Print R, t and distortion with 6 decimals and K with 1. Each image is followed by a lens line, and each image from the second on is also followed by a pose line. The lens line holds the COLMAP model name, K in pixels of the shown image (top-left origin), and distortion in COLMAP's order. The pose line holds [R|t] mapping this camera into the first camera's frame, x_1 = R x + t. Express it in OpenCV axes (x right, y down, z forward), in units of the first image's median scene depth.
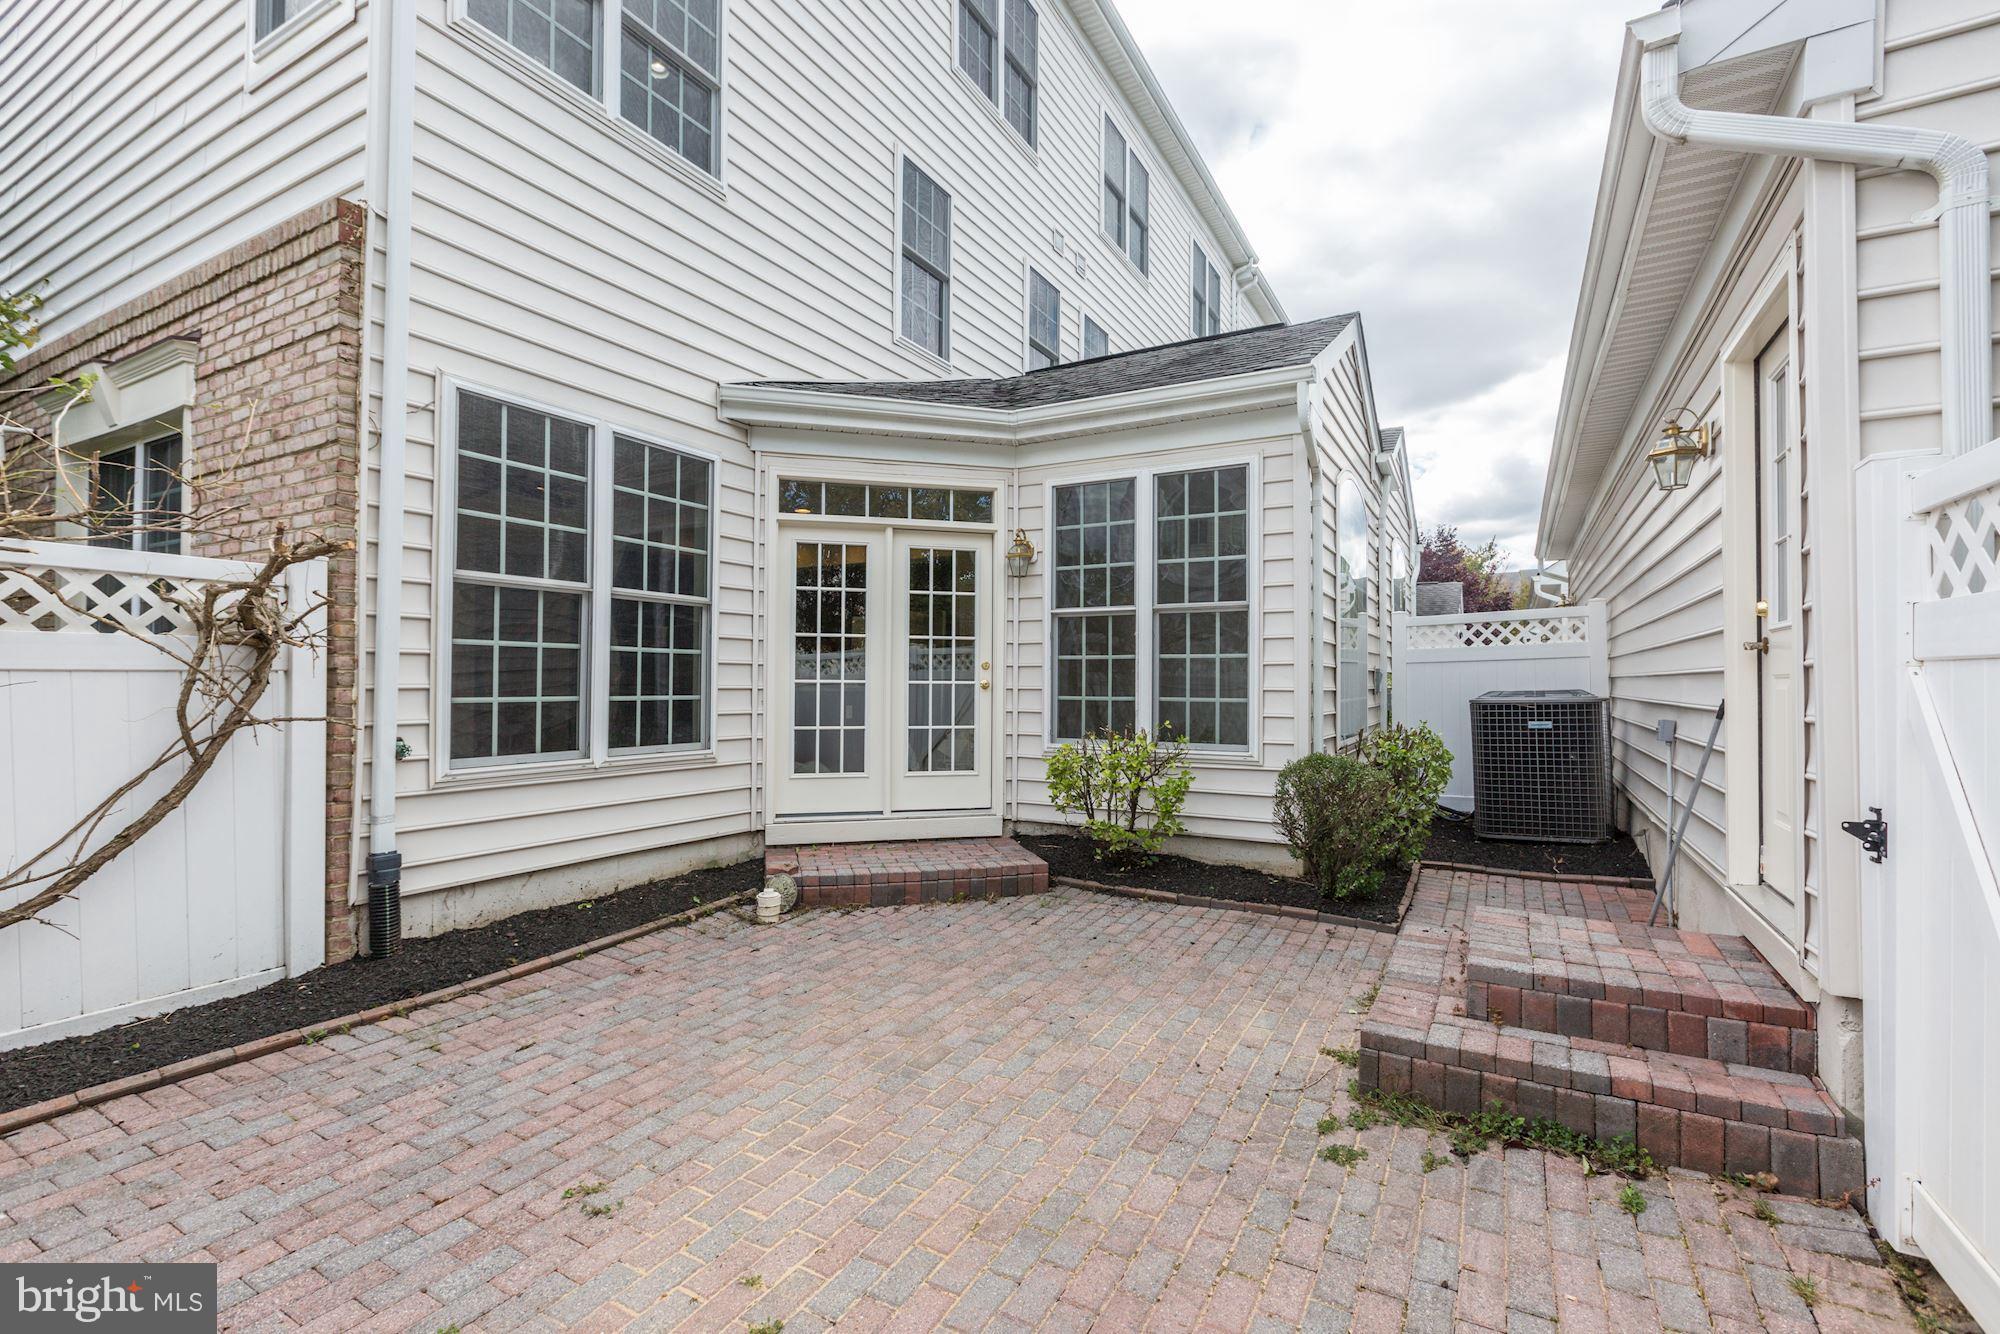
lens RADIAL K [[898.7, 0, 1003.5], [0, 898.7, 671.3], [0, 0, 1]] dist [-0.001301, 0.000183]
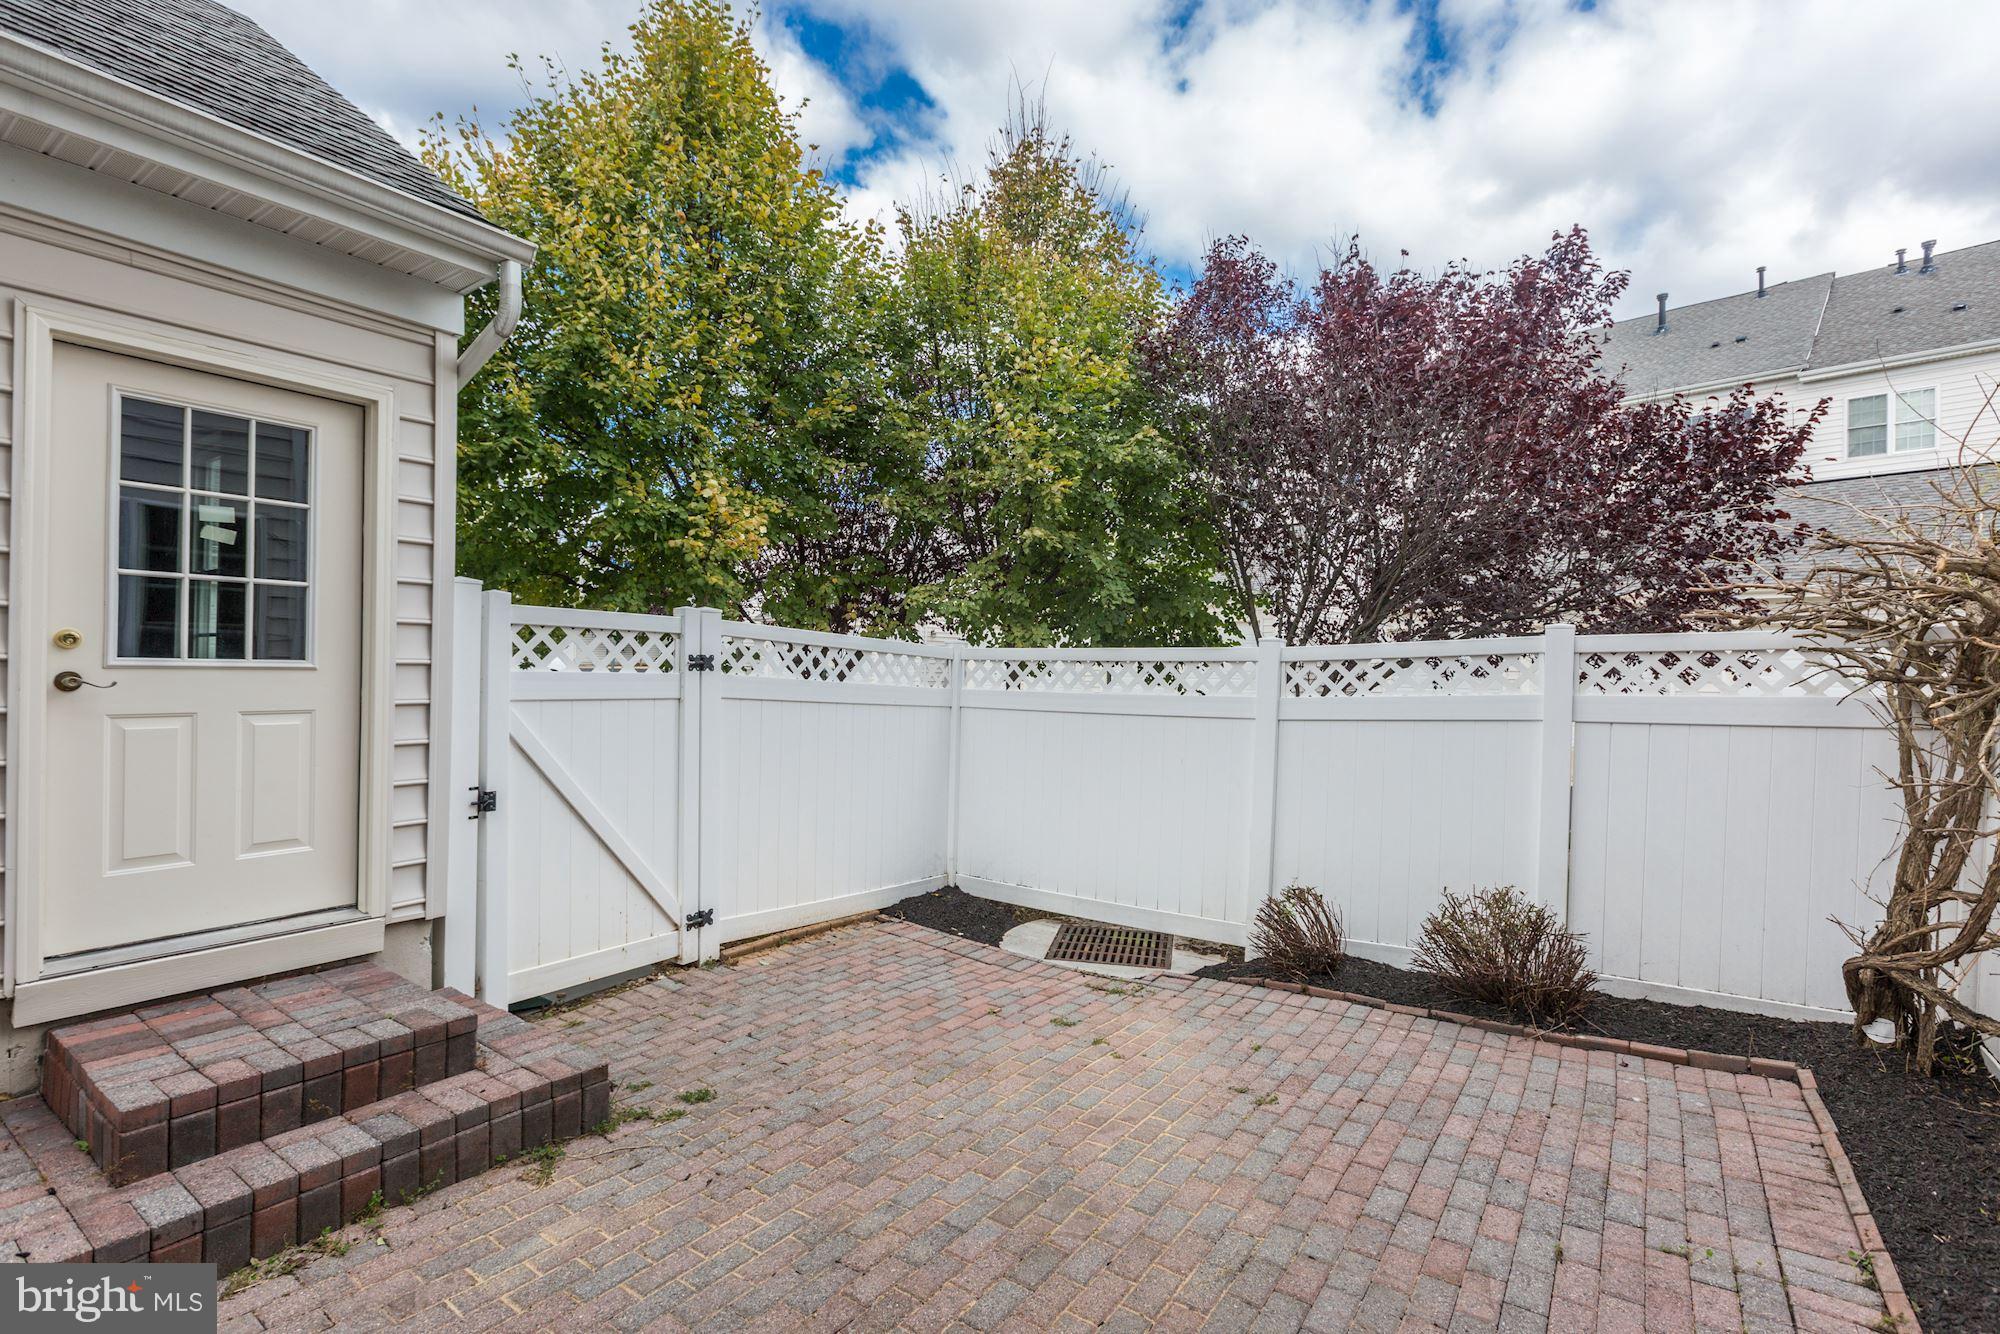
lens RADIAL K [[914.5, 0, 1000.0], [0, 914.5, 667.0], [0, 0, 1]] dist [-0.002682, -0.000303]
pose [[-0.993913, -0.018005, 0.108682, -0.107724], [-0.020053, 0.999641, -0.017781, -0.033301], [-0.108323, -0.019852, -0.993918, 1.343900]]
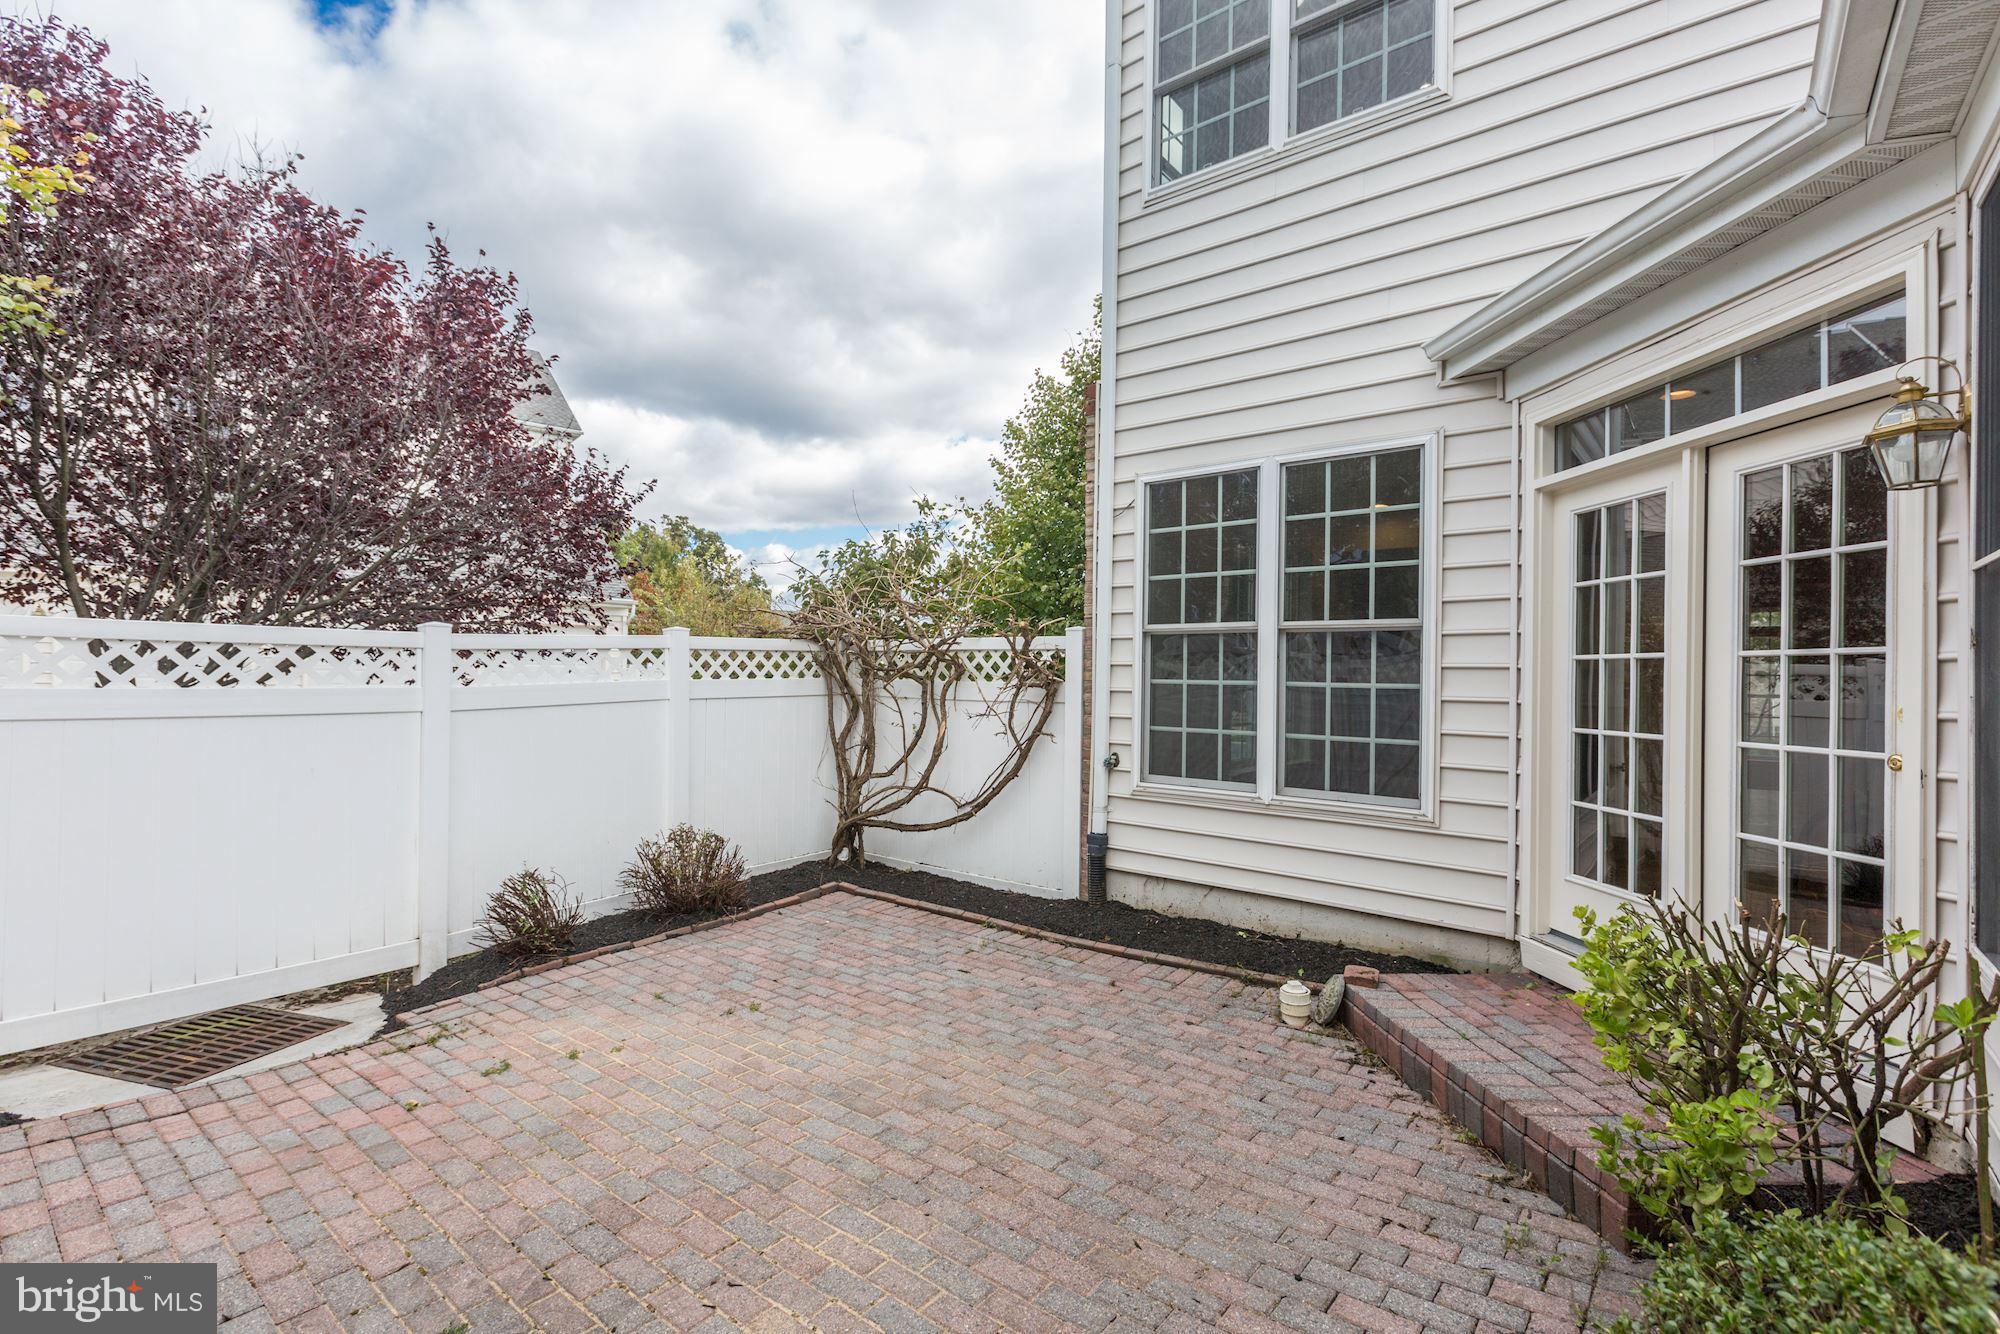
lens RADIAL K [[898.7, 0, 1003.5], [0, 898.7, 671.3], [0, 0, 1]] dist [-0.001301, 0.000183]
pose [[-0.169425, -0.012949, -0.985458, 0.646484], [-0.002161, 0.999916, -0.012767, -0.029882], [0.985541, -0.000033, -0.169438, 0.968132]]
